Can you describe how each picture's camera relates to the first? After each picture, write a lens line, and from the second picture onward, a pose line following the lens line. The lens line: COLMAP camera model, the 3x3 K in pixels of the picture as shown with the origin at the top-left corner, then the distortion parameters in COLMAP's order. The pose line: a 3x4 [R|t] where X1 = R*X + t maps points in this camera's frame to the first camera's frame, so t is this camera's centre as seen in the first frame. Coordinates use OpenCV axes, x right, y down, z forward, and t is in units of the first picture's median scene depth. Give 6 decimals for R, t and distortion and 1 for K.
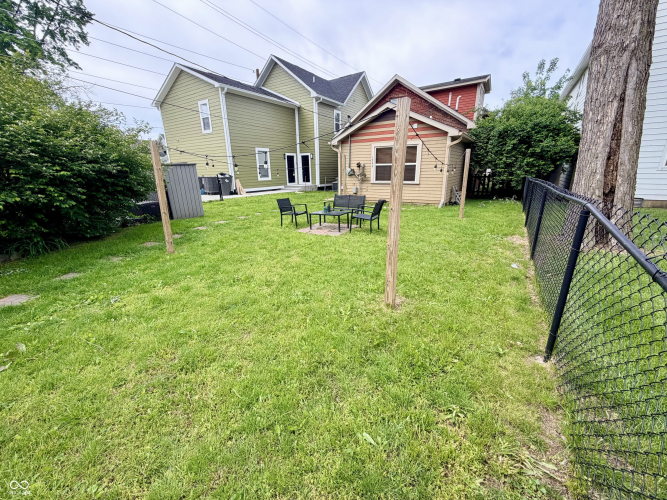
lens RADIAL K [[265.4, 0, 331.8], [0, 265.4, 249.4], [0, 0, 1]] dist [0.002034, 0.000053]
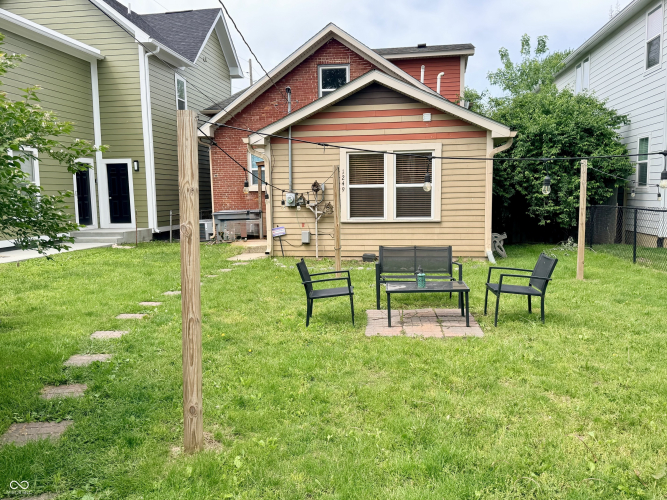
lens RADIAL K [[544.9, 0, 333.4], [0, 544.9, 252.3], [0, 0, 1]] dist [0.127764, -0.217180]
pose [[0.901662, -0.043659, 0.430233, -0.294310], [0.123828, 0.979297, -0.160135, -0.034985], [-0.414335, 0.197662, 0.888401, 0.120043]]
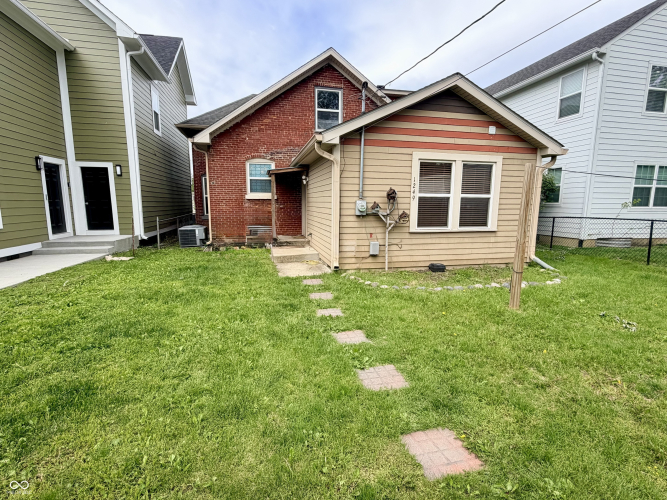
lens RADIAL K [[321.9, 0, 335.1], [0, 321.9, 250.1], [0, 0, 1]] dist [0.001652, 0.000979]
pose [[0.691054, -0.082914, 0.718032, -0.352168], [0.190905, 0.979061, -0.070677, -0.198545], [-0.697137, 0.185917, 0.692413, 0.685644]]
